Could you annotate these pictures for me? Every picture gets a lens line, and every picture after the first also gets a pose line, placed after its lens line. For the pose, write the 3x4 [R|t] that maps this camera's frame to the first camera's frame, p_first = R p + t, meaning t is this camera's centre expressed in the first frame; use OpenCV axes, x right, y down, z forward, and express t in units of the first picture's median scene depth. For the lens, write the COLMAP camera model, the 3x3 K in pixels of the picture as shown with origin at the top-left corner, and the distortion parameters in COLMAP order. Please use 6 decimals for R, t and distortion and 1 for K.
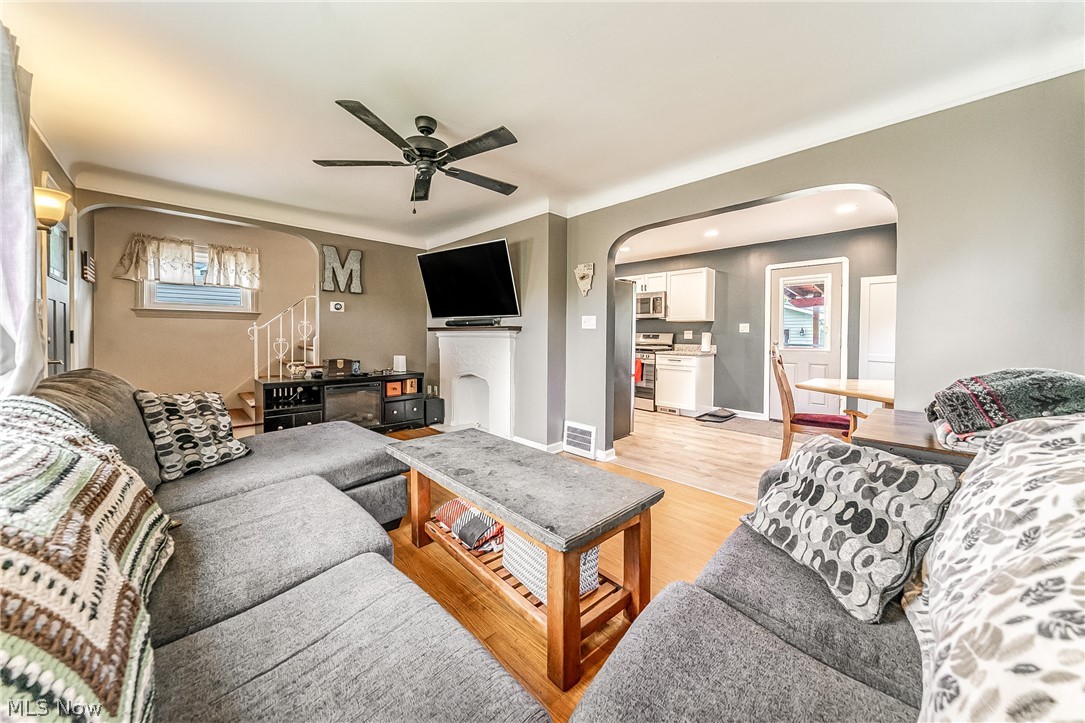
lens RADIAL K [[373.4, 0, 528.5], [0, 373.4, 343.1], [0, 0, 1]] dist [-0.011896, 0.000884]
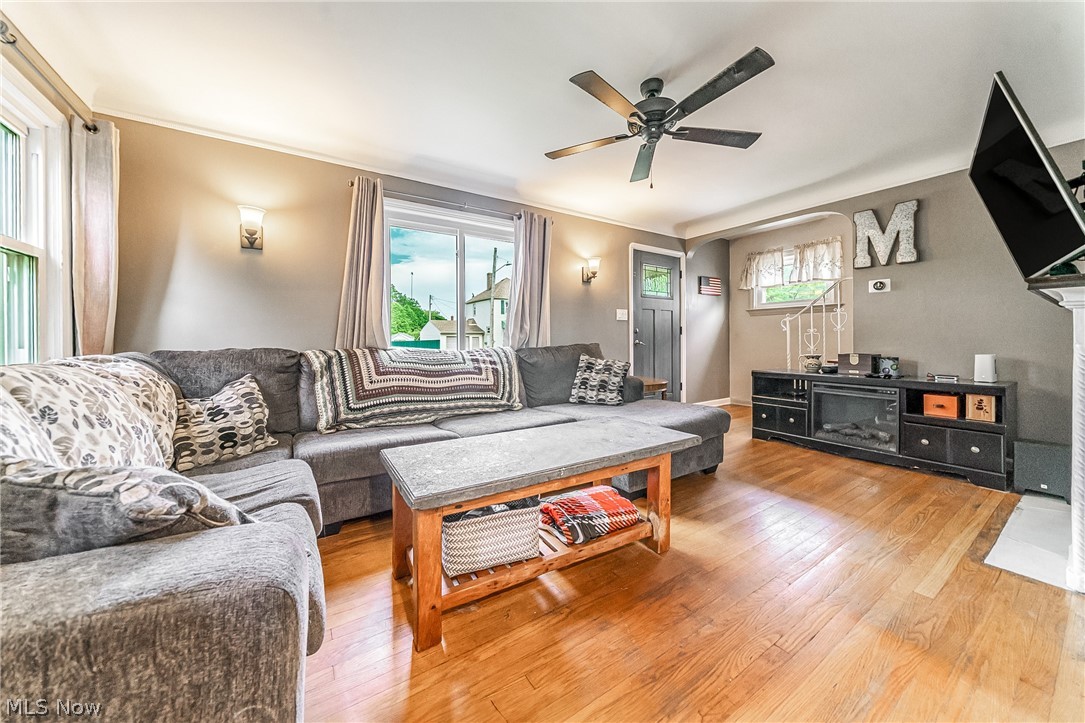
lens RADIAL K [[373.4, 0, 546.8], [0, 373.4, 338.8], [0, 0, 1]] dist [-0.011896, 0.000884]
pose [[-0.164502, -0.004810, -0.986365, 0.346418], [-0.016152, 0.999867, -0.002182, 0.023187], [0.986244, 0.015573, -0.164558, 0.457106]]
